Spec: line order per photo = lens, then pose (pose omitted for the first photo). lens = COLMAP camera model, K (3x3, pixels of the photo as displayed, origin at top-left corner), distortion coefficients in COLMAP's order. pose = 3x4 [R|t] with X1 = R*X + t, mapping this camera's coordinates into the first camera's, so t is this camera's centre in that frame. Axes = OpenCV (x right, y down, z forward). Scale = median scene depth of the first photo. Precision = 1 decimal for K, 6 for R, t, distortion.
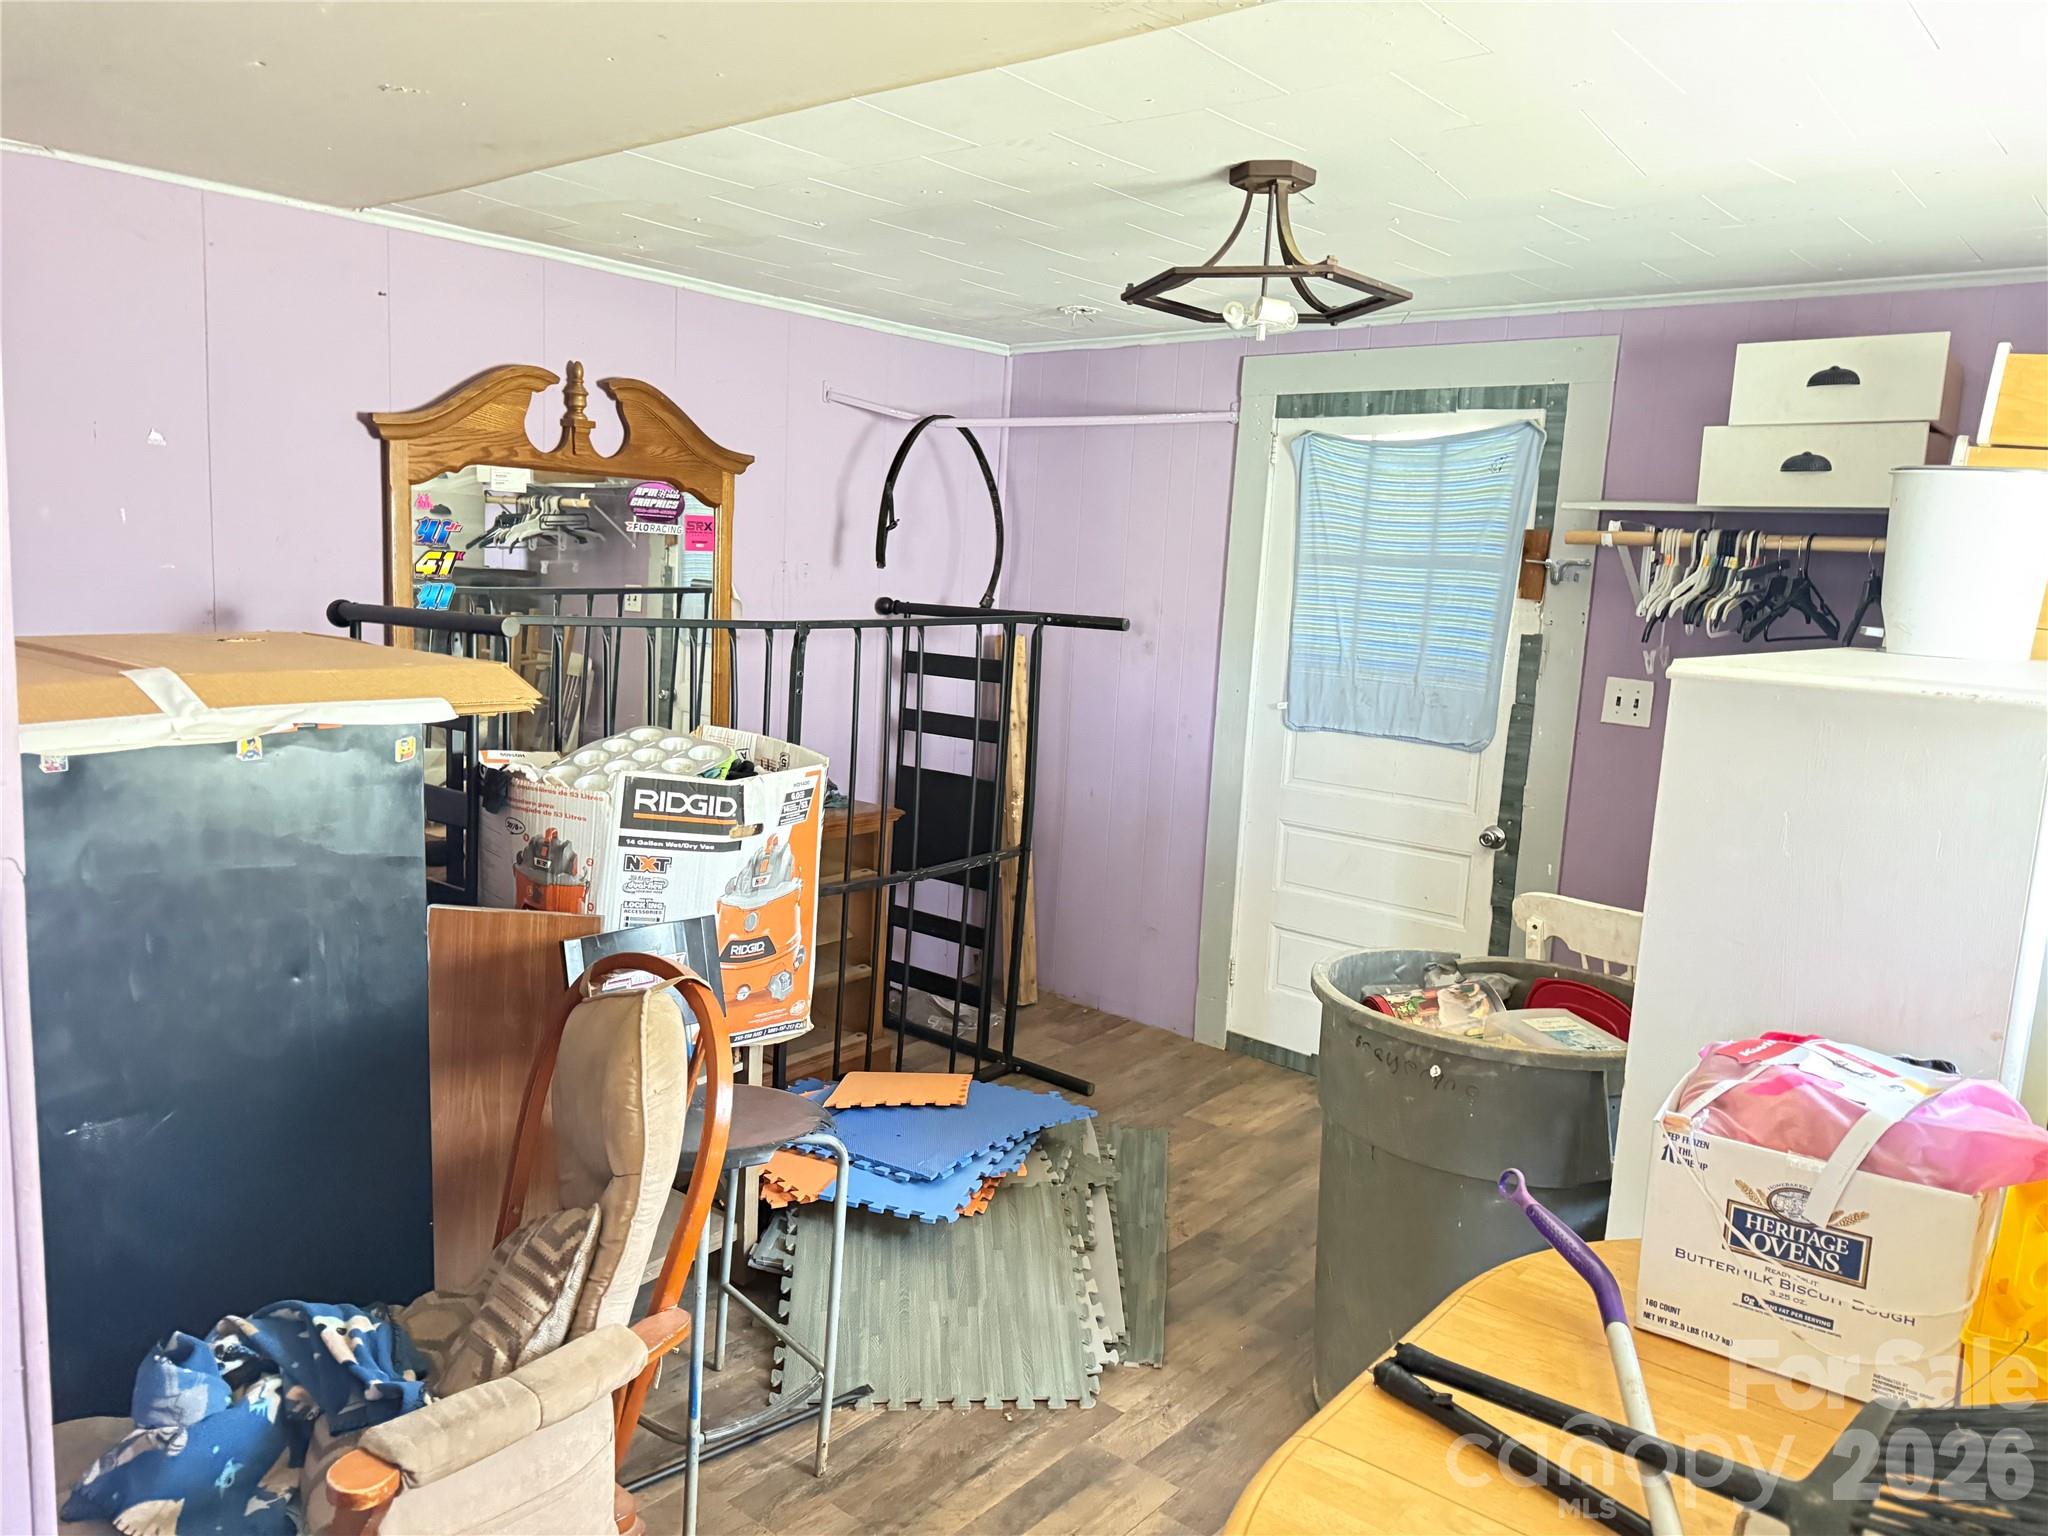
lens RADIAL K [[1461.8, 0, 1022.7], [0, 1461.8, 760.9], [0, 0, 1]] dist [0.033612, -0.041581]
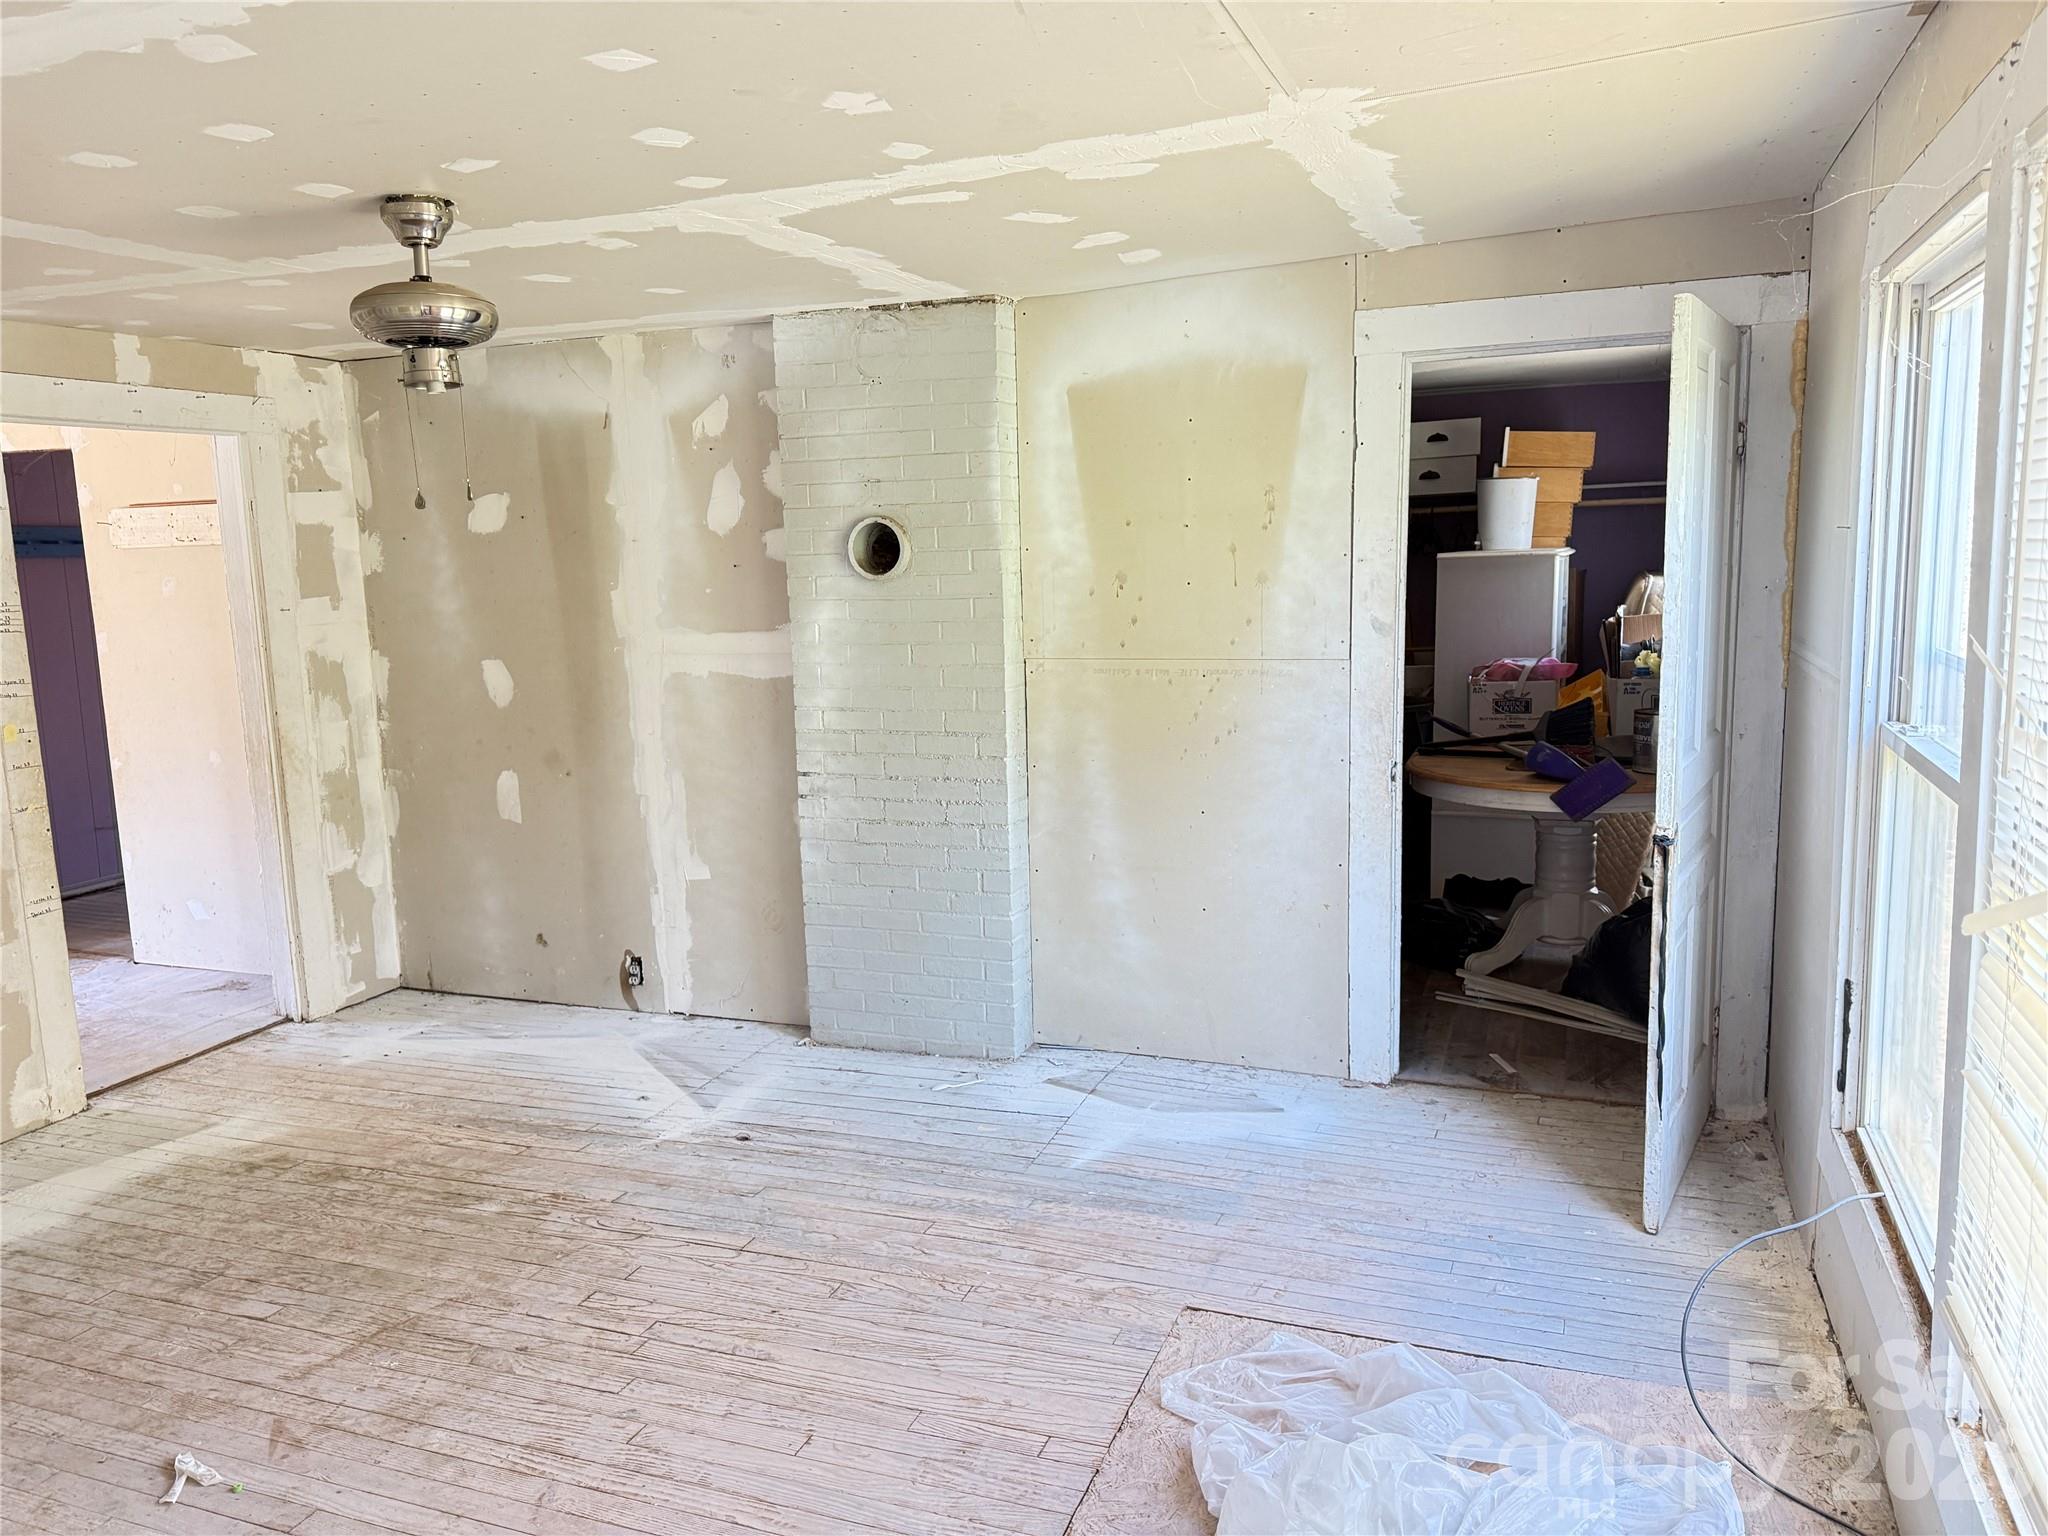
lens RADIAL K [[1441.8, 0, 1028.3], [0, 1441.8, 791.3], [0, 0, 1]] dist [0.066456, -0.094423]
pose [[0.942534, -0.130542, 0.307552, -1.131324], [0.124590, 0.991442, 0.038998, 0.166077], [-0.310010, 0.001561, 0.950732, -1.326030]]
